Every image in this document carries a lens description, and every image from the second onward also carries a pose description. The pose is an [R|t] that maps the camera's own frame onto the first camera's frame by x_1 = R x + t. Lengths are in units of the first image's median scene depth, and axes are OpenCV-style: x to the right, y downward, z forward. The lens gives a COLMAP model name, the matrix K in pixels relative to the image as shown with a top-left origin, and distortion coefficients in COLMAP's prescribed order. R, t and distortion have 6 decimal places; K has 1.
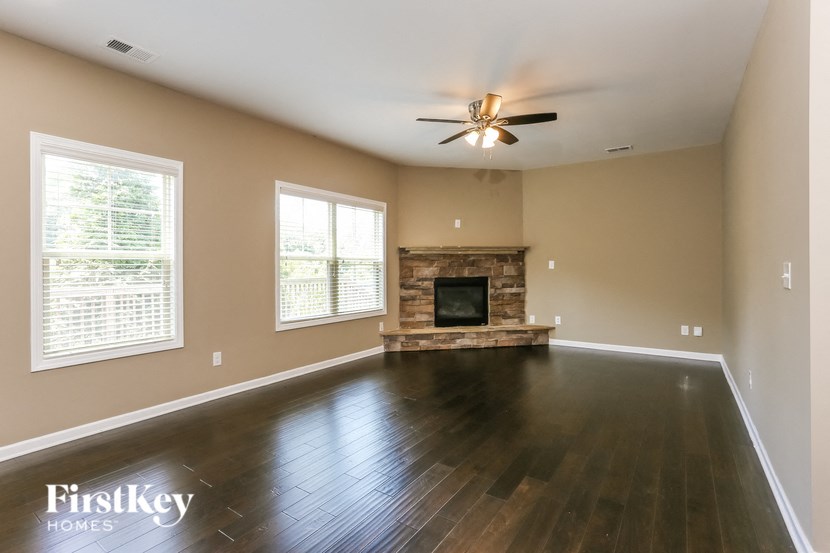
lens RADIAL K [[405.6, 0, 415.0], [0, 405.6, 276.5], [0, 0, 1]] dist [-0.037066, 0.000246]
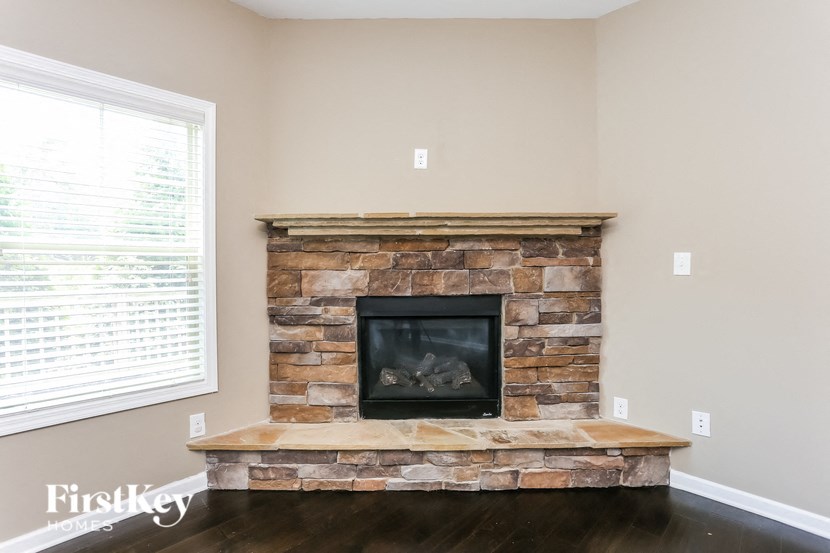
lens RADIAL K [[405.6, 0, 415.0], [0, 405.6, 276.5], [0, 0, 1]] dist [-0.037066, 0.000246]
pose [[0.983594, 0.003089, -0.180370, 0.174991], [-0.005043, 0.999933, -0.010376, -0.012851], [0.180326, 0.011116, 0.983544, 0.620623]]
